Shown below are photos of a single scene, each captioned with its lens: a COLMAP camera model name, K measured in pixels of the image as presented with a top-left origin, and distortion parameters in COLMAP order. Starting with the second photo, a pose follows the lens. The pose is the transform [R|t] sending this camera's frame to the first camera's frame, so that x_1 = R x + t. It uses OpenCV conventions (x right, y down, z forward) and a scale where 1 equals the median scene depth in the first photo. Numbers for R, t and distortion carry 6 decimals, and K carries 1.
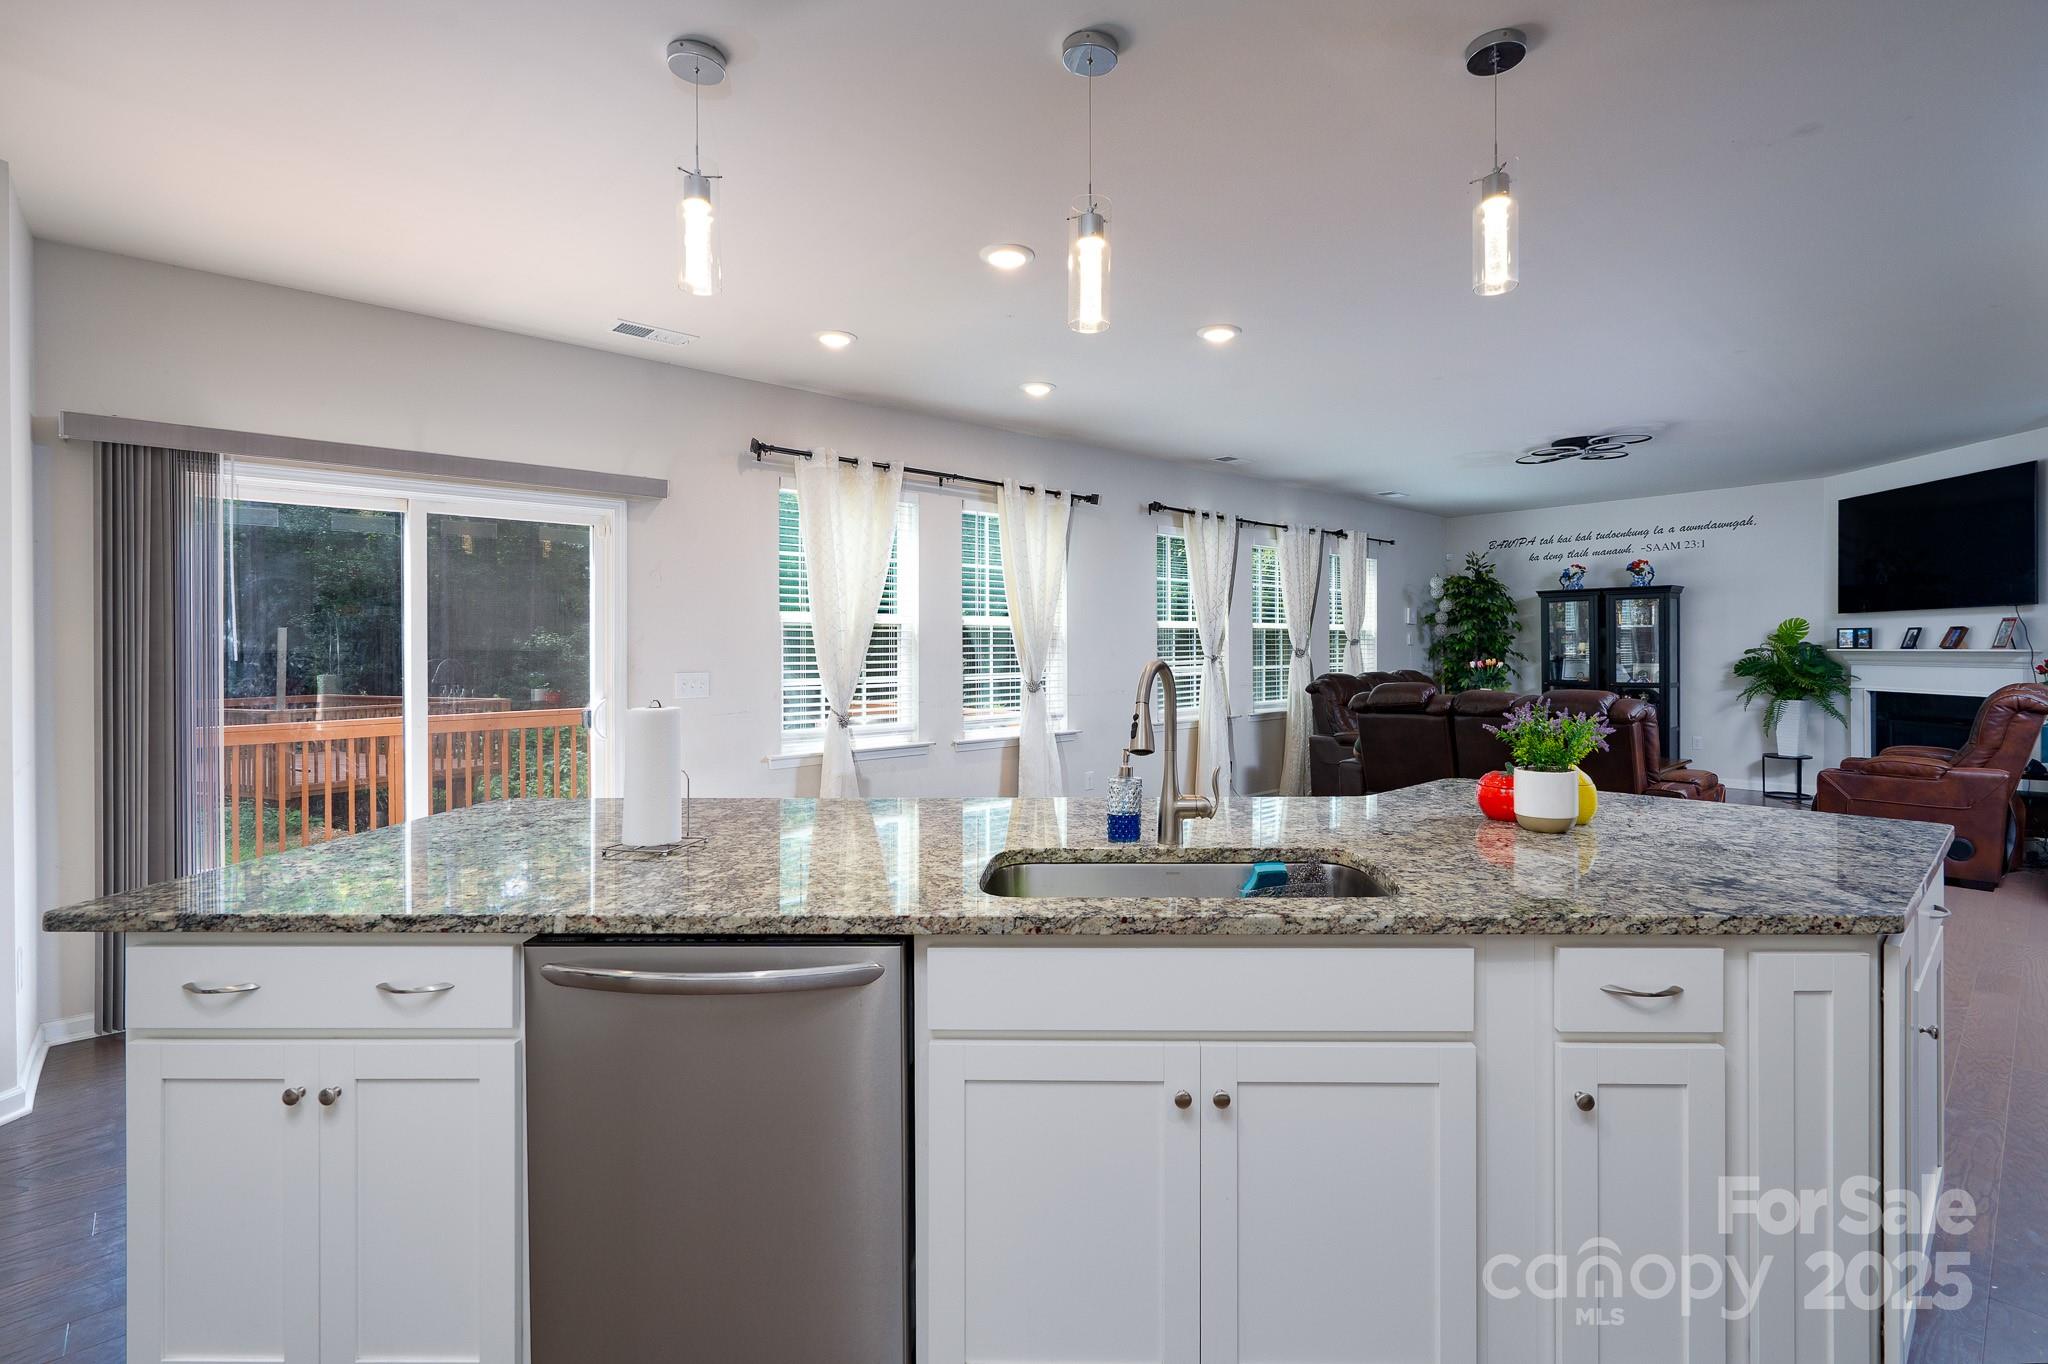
lens RADIAL K [[976.3, 0, 1026.2], [0, 976.3, 665.7], [0, 0, 1]] dist [-0.015912, 0.000256]
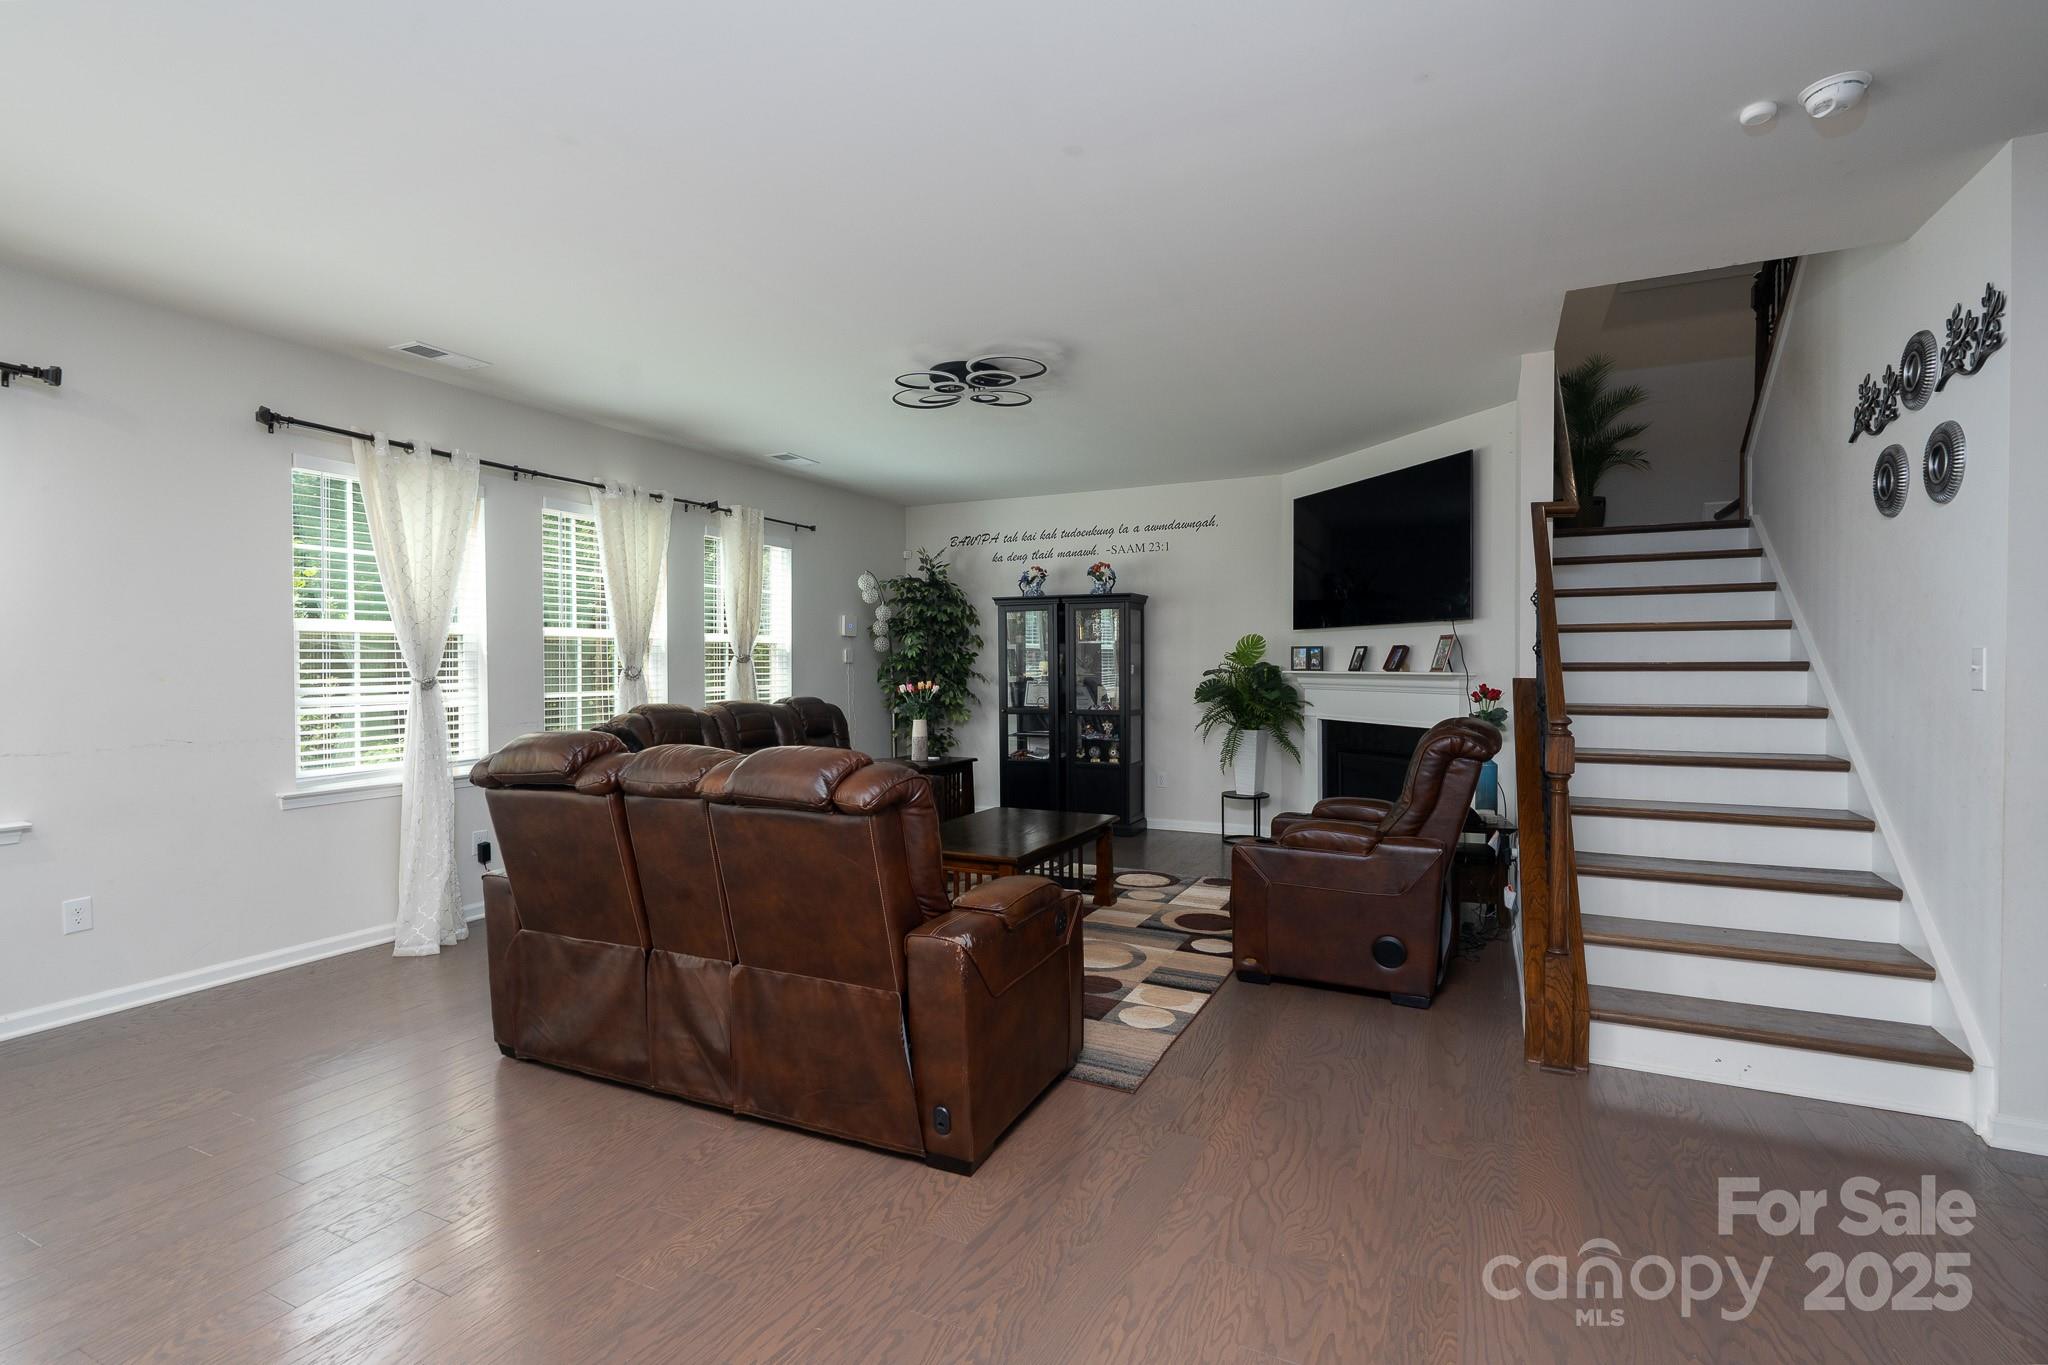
lens RADIAL K [[960.8, 0, 1024.0], [0, 960.8, 682.5], [0, 0, 1]] dist [0.009544, 0.000014]
pose [[0.933267, -0.000830, 0.359181, 0.273053], [0.000803, 1.000000, 0.000223, -0.006162], [-0.359181, 0.000080, 0.933268, 0.251593]]
